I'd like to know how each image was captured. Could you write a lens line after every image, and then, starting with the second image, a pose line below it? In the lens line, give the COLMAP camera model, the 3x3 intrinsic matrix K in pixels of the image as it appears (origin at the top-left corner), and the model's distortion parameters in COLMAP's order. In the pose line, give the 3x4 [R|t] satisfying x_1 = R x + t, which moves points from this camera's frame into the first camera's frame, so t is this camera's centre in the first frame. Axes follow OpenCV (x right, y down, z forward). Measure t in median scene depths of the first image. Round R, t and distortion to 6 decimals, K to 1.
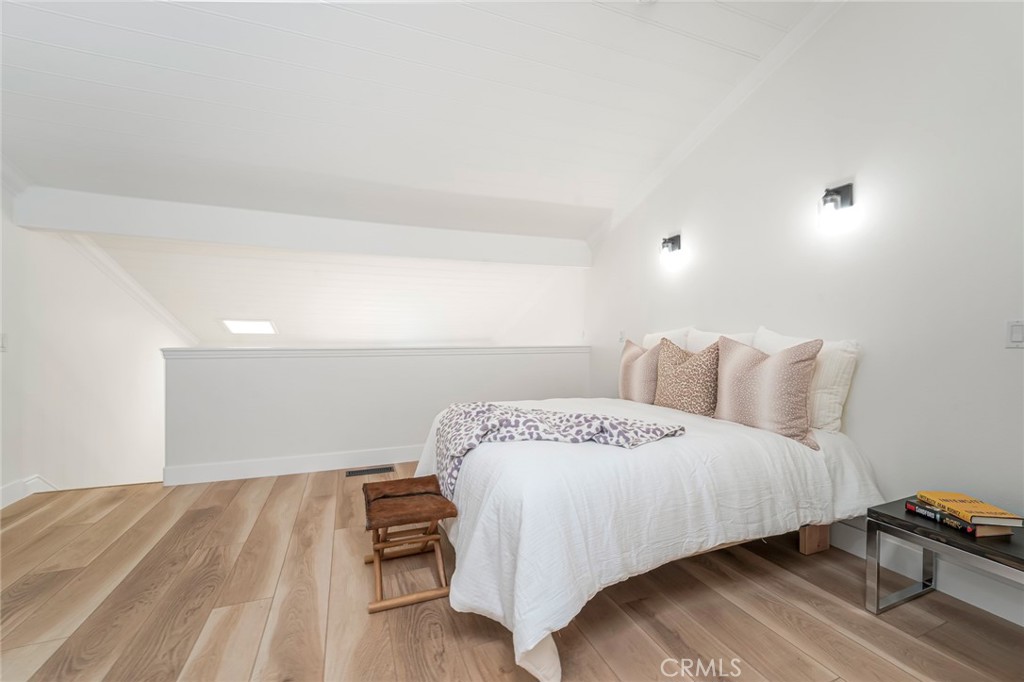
lens RADIAL K [[416.5, 0, 515.5], [0, 416.5, 338.7], [0, 0, 1]] dist [-0.016596, 0.003634]
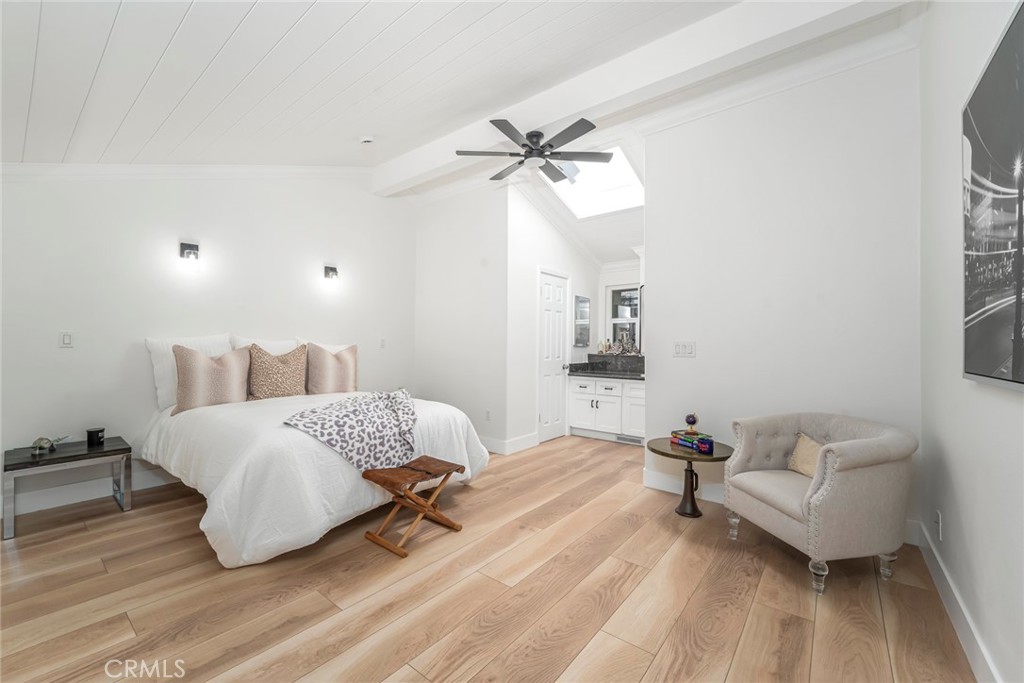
lens RADIAL K [[416.5, 0, 512.6], [0, 416.5, 340.3], [0, 0, 1]] dist [-0.016596, 0.003634]
pose [[-0.499253, 0.005247, 0.866441, -1.578193], [-0.004350, 0.999954, -0.008562, -0.007534], [-0.866446, -0.008044, -0.499207, 1.436222]]
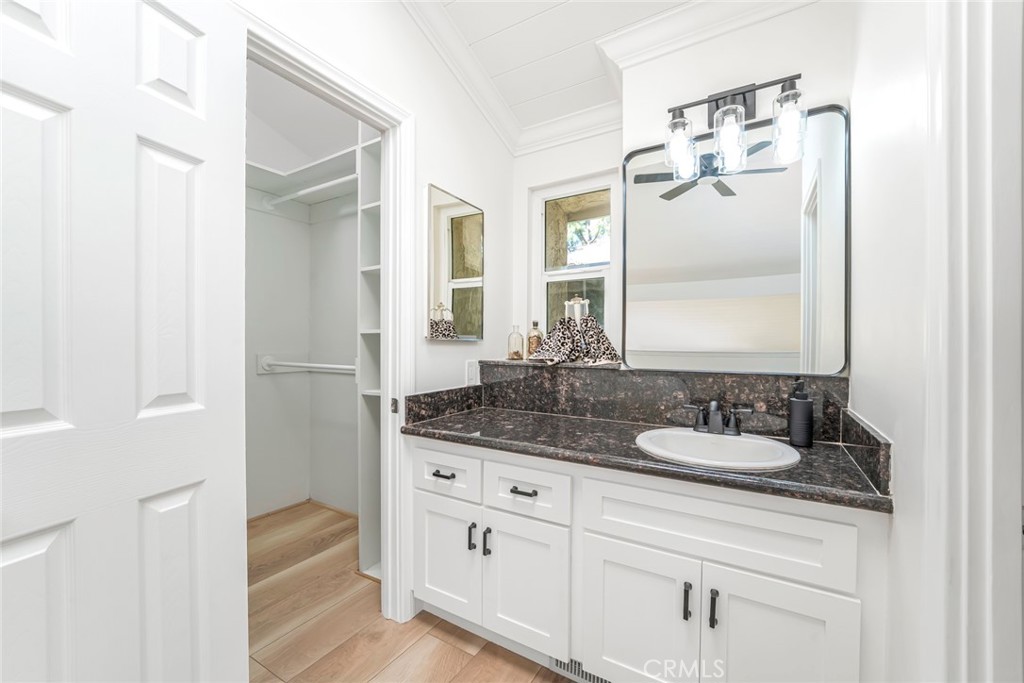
lens RADIAL K [[416.5, 0, 510.9], [0, 416.5, 343.0], [0, 0, 1]] dist [-0.016596, 0.003634]
pose [[-0.600859, -0.006826, 0.799326, -0.979217], [-0.001001, 0.999969, 0.007787, -0.001889], [-0.799354, 0.003879, -0.600847, 0.847763]]
